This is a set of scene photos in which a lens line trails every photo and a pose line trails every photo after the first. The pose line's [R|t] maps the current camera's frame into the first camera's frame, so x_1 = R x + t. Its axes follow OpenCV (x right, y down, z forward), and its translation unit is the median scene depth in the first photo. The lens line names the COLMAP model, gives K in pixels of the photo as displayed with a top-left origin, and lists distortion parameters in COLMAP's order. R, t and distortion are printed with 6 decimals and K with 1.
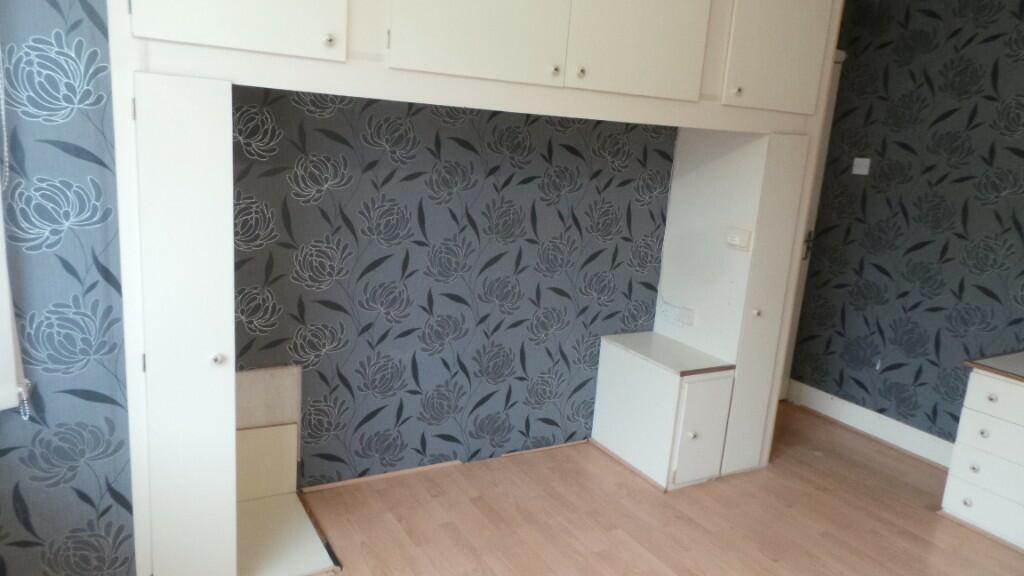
lens RADIAL K [[706.7, 0, 510.2], [0, 706.7, 288.1], [0, 0, 1]] dist [-0.015818, 0.007346]
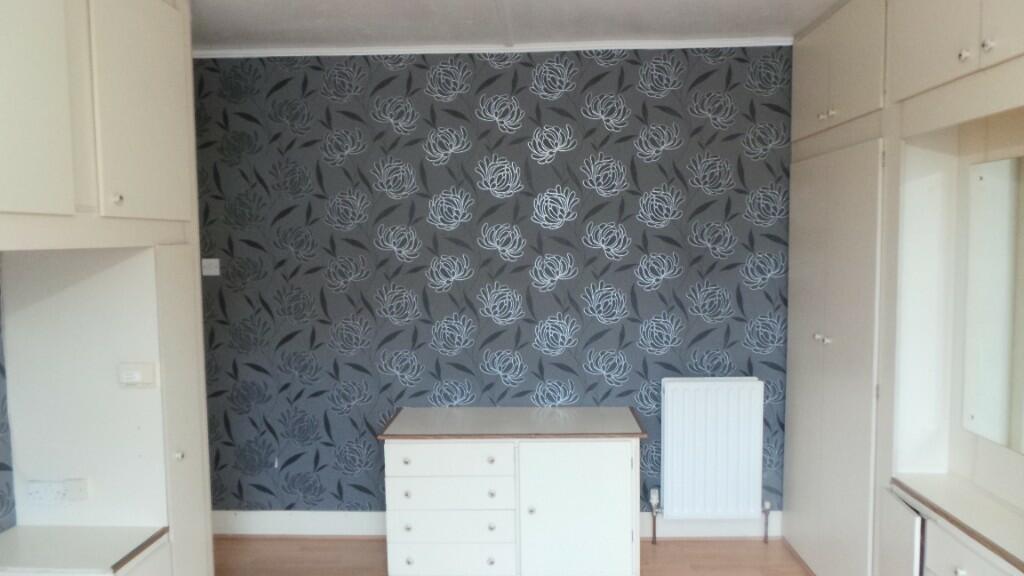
lens RADIAL K [[706.7, 0, 527.0], [0, 706.7, 290.3], [0, 0, 1]] dist [-0.015818, 0.007346]
pose [[0.499134, -0.133449, 0.856187, -0.122707], [0.224632, 0.974220, 0.020891, -0.074608], [-0.836902, 0.181900, 0.516243, 0.175569]]
